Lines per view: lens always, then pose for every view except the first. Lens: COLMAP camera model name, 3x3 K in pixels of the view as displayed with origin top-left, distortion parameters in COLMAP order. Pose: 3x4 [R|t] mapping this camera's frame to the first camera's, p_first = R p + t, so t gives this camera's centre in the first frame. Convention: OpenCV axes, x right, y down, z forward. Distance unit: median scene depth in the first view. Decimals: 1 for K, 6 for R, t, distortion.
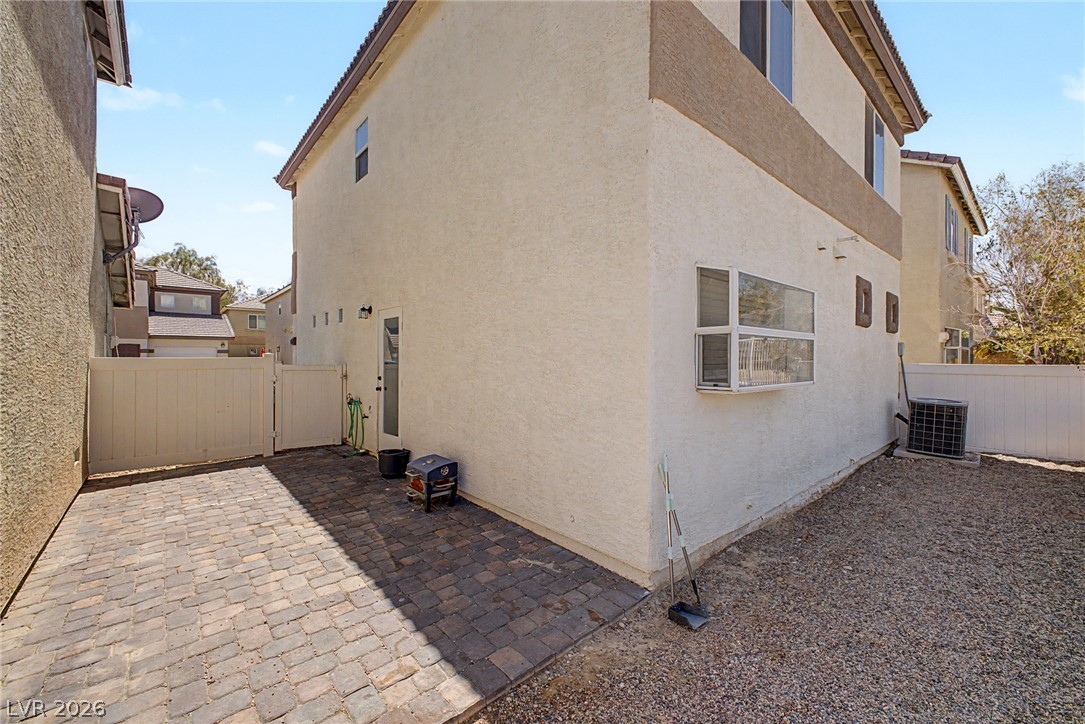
lens RADIAL K [[433.7, 0, 543.1], [0, 433.7, 355.3], [0, 0, 1]] dist [0.024892, -0.010514]
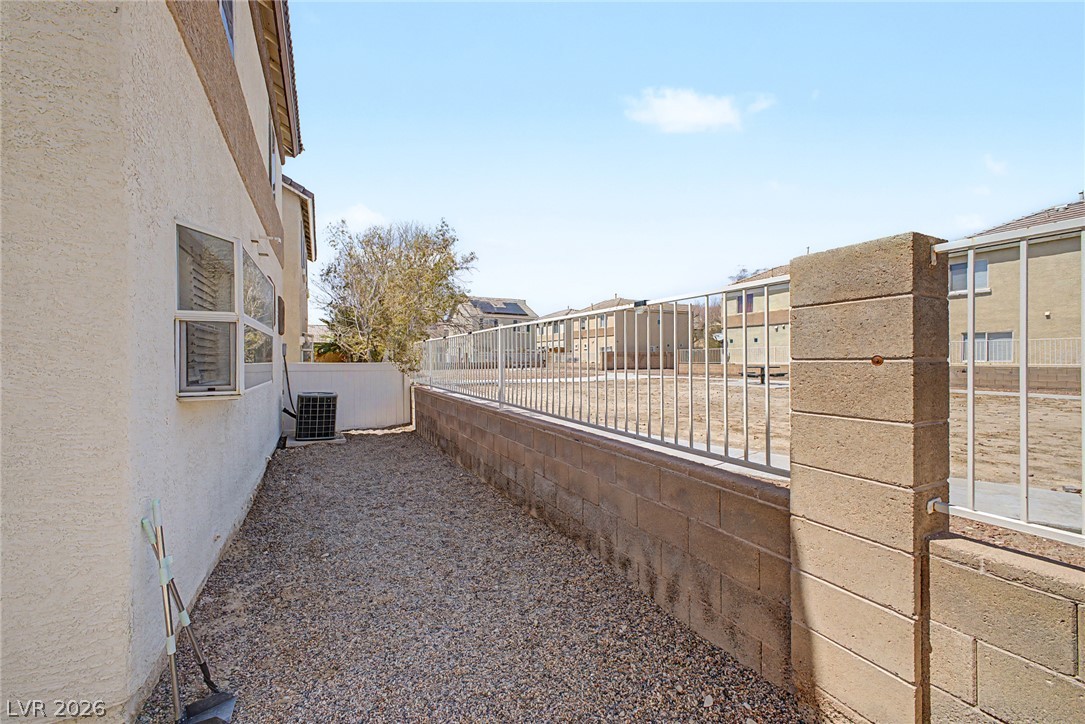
lens RADIAL K [[430.4, 0, 545.7], [0, 430.4, 359.5], [0, 0, 1]] dist [0.006440, -0.000116]
pose [[0.233572, -0.002054, 0.972337, -0.155353], [-0.002639, 0.999993, 0.002746, 0.010552], [-0.972336, -0.003207, 0.233565, 0.210597]]
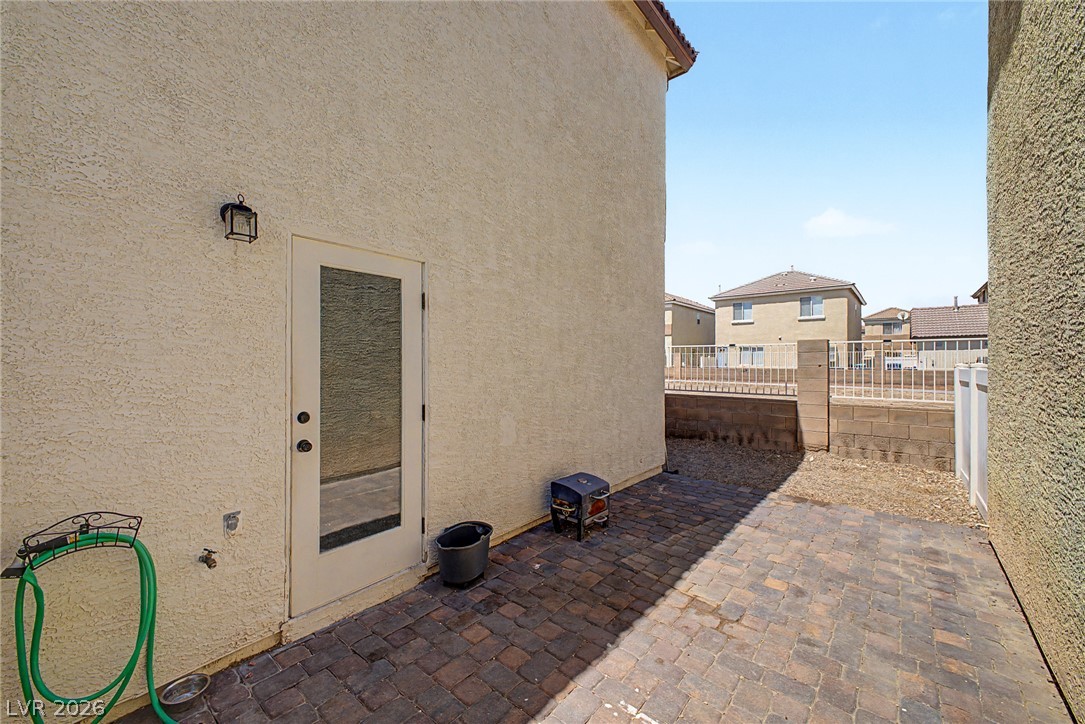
lens RADIAL K [[433.7, 0, 543.1], [0, 433.7, 355.3], [0, 0, 1]] dist [0.024892, -0.010514]
pose [[-0.164716, 0.013021, 0.986255, -1.349386], [-0.009242, 0.999849, -0.014744, 0.005459], [-0.986298, -0.011543, -0.164571, 1.486058]]
